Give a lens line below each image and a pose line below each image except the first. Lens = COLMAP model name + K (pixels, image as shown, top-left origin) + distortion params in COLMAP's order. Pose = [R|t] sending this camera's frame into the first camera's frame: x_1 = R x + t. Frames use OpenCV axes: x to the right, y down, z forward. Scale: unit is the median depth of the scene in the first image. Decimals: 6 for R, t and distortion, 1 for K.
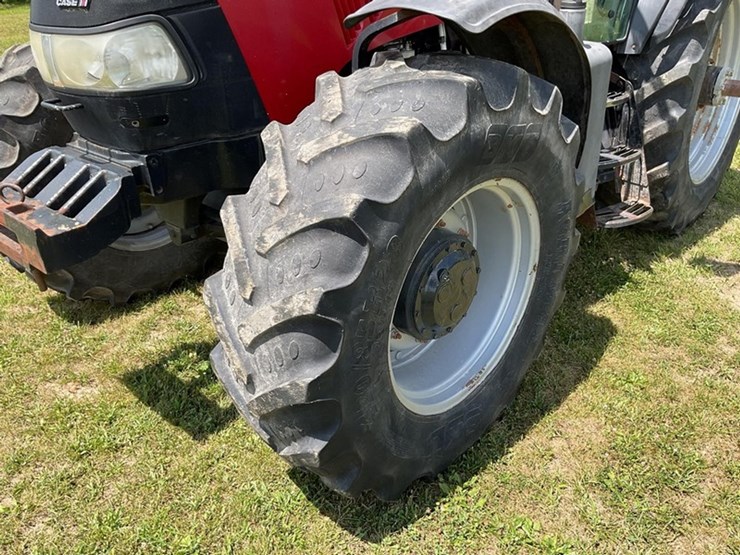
lens RADIAL K [[620.0, 0, 365.8], [0, 620.0, 279.9], [0, 0, 1]] dist [0.075621, -0.139835]
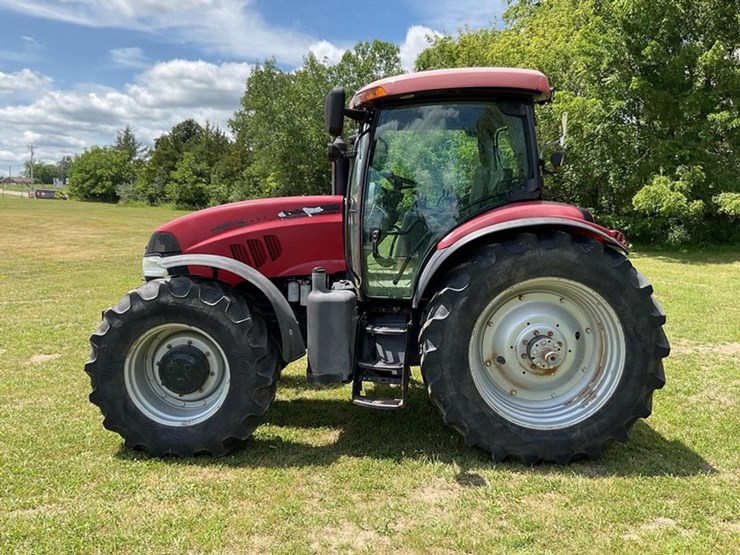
lens RADIAL K [[620.0, 0, 365.0], [0, 620.0, 269.6], [0, 0, 1]] dist [0.075621, -0.139835]
pose [[0.666342, 0.114521, -0.736799, 2.251961], [-0.384422, 0.899453, -0.207858, -0.103865], [0.638912, 0.421746, 0.643368, -0.224272]]
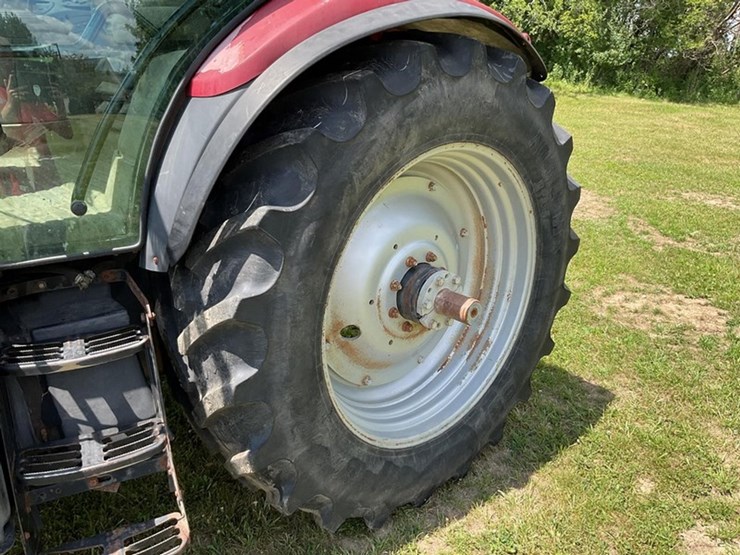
lens RADIAL K [[620.0, 0, 369.6], [0, 620.0, 275.0], [0, 0, 1]] dist [0.075621, -0.139835]
pose [[0.993109, 0.064757, -0.097681, 1.014846], [-0.077843, 0.987546, -0.136726, -0.440595], [0.087610, 0.143388, 0.985781, 0.672198]]
